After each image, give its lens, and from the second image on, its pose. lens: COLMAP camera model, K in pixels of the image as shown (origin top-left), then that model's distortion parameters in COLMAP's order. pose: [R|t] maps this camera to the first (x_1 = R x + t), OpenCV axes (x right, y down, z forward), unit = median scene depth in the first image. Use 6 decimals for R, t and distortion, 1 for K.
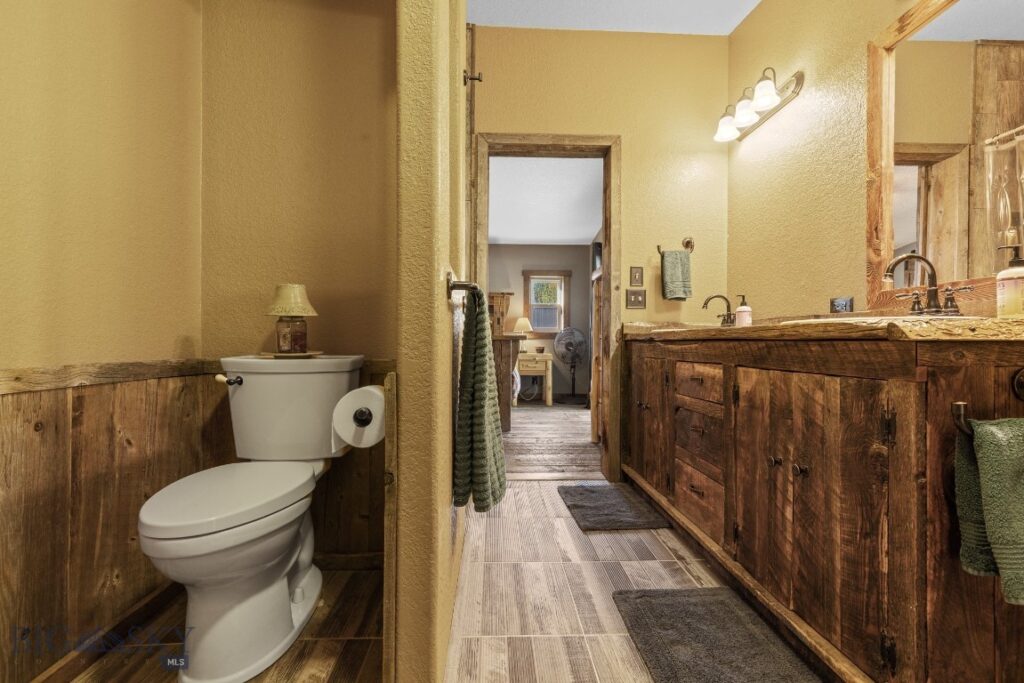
lens RADIAL K [[463.9, 0, 510.8], [0, 463.9, 348.8], [0, 0, 1]] dist [0.005503, 0.000493]
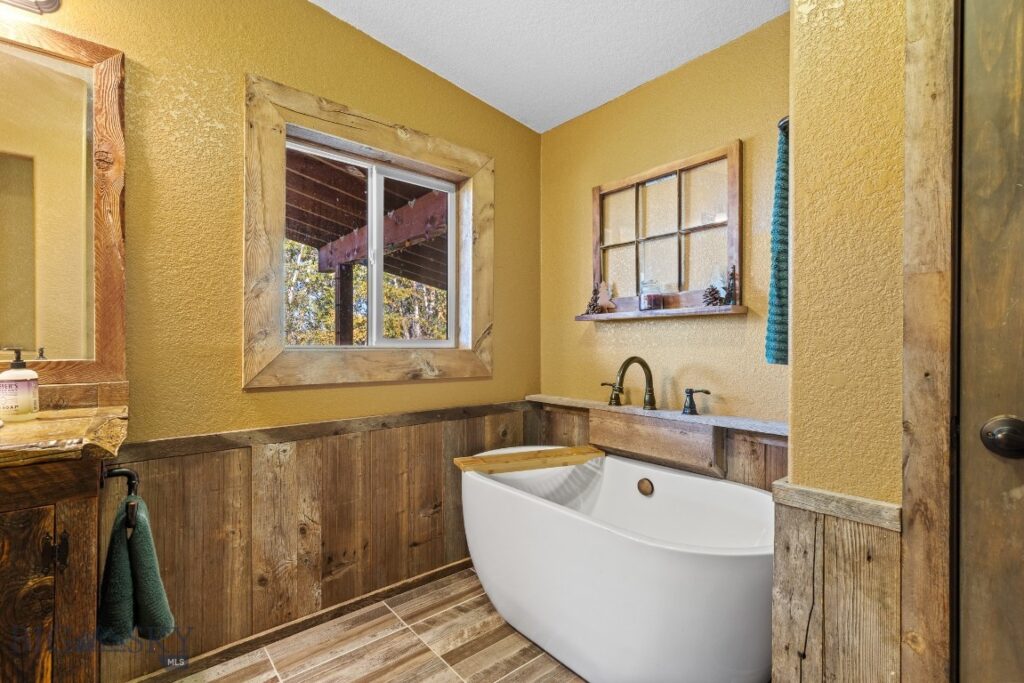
lens RADIAL K [[463.9, 0, 510.8], [0, 463.9, 348.8], [0, 0, 1]] dist [0.005503, 0.000493]
pose [[-0.621430, -0.010226, 0.783403, -0.487110], [0.000927, 0.999905, 0.013787, -0.252058], [-0.783469, 0.009294, -0.621361, 0.842674]]
